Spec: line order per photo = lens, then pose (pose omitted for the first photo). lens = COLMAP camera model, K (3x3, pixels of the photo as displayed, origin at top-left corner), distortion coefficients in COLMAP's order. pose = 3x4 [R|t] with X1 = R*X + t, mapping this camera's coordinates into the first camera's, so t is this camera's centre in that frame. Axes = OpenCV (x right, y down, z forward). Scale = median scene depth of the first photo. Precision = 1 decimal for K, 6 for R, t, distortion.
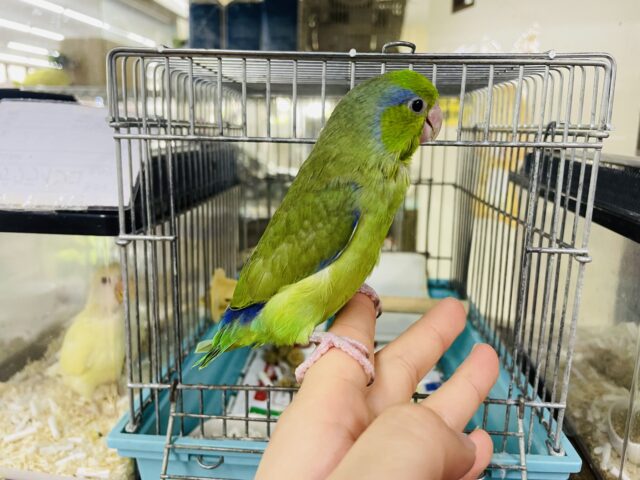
lens RADIAL K [[505.1, 0, 313.0], [0, 505.1, 237.3], [0, 0, 1]] dist [0.077057, -0.140653]
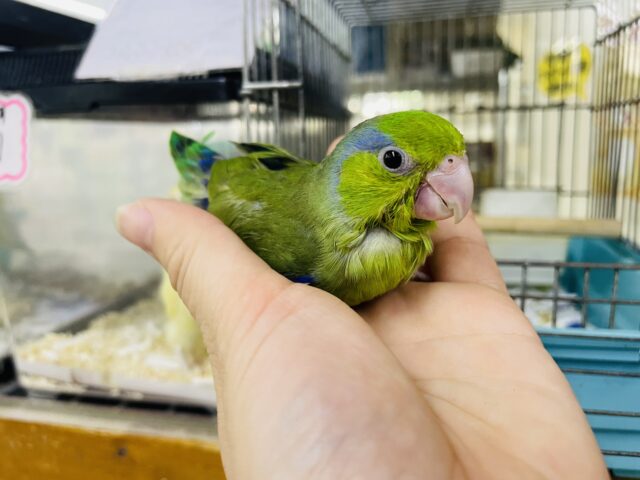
lens RADIAL K [[505.1, 0, 313.0], [0, 505.1, 237.3], [0, 0, 1]] dist [0.077057, -0.140653]
pose [[0.985662, -0.010395, -0.168411, -0.077677], [0.007053, 0.999766, -0.020432, 0.215845], [0.168584, 0.018951, 0.985505, 0.093049]]
